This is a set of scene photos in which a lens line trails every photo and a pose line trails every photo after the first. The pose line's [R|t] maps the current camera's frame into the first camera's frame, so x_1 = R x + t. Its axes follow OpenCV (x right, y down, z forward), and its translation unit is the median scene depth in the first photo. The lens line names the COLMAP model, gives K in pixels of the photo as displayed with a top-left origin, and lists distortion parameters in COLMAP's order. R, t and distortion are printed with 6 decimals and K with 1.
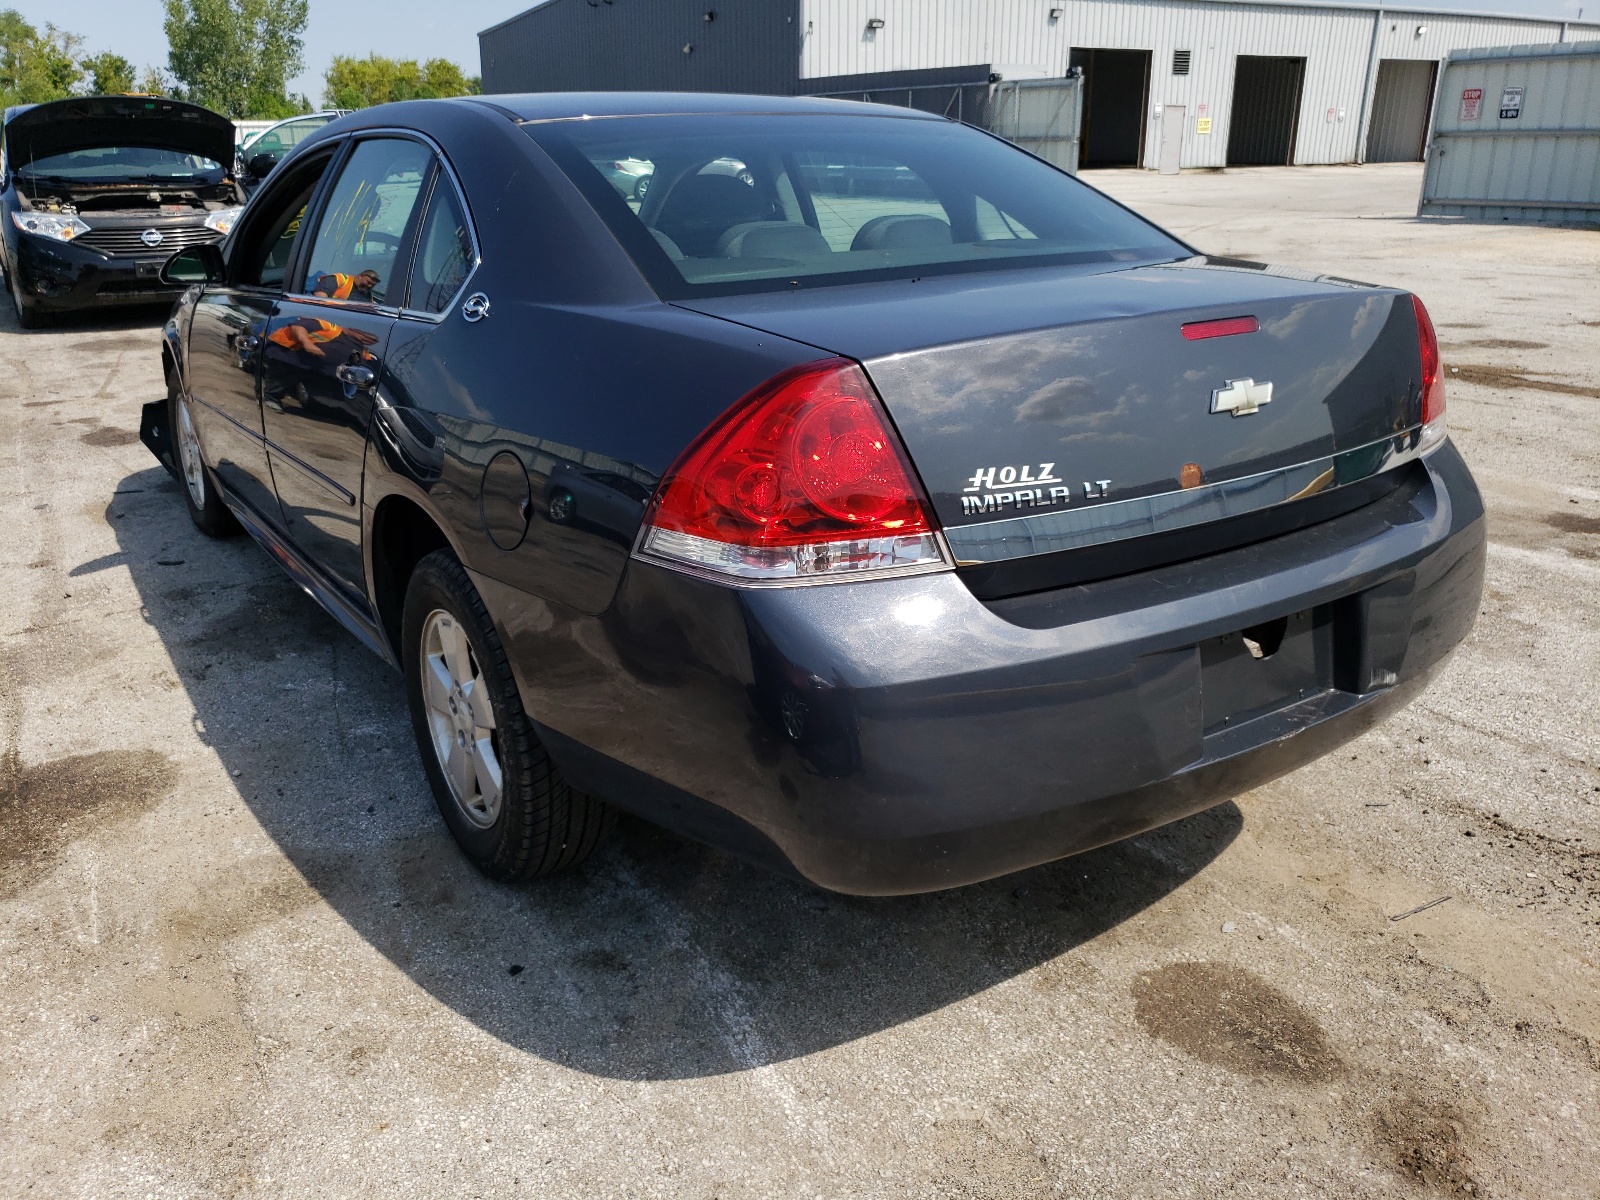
lens RADIAL K [[1236.4, 0, 793.4], [0, 1236.4, 602.8], [0, 0, 1]] dist [0.043662, -0.013391]
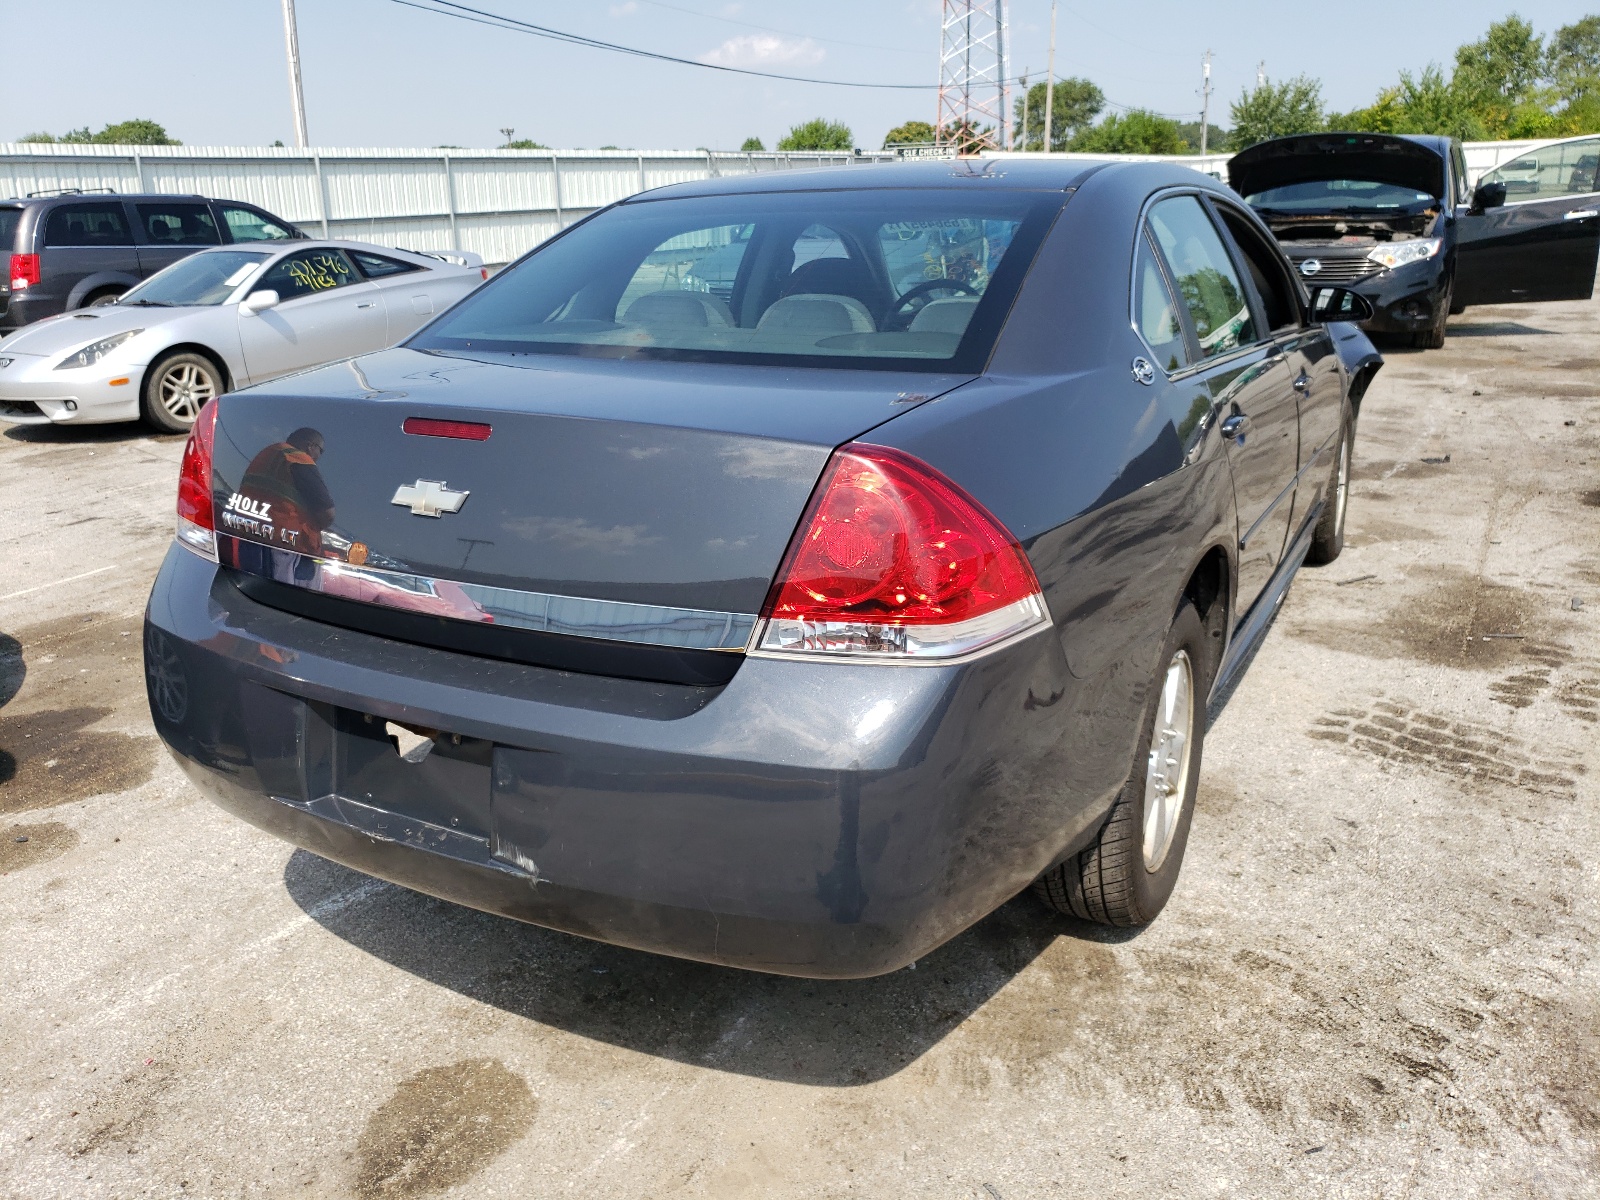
lens RADIAL K [[1287.1, 0, 795.9], [0, 1287.1, 595.0], [0, 0, 1]] dist [0.031711, 0.010739]
pose [[0.441243, 0.265540, -0.857201, 1.159326], [-0.286954, 0.946816, 0.145591, -0.270783], [0.850272, 0.181737, 0.493973, 0.618045]]
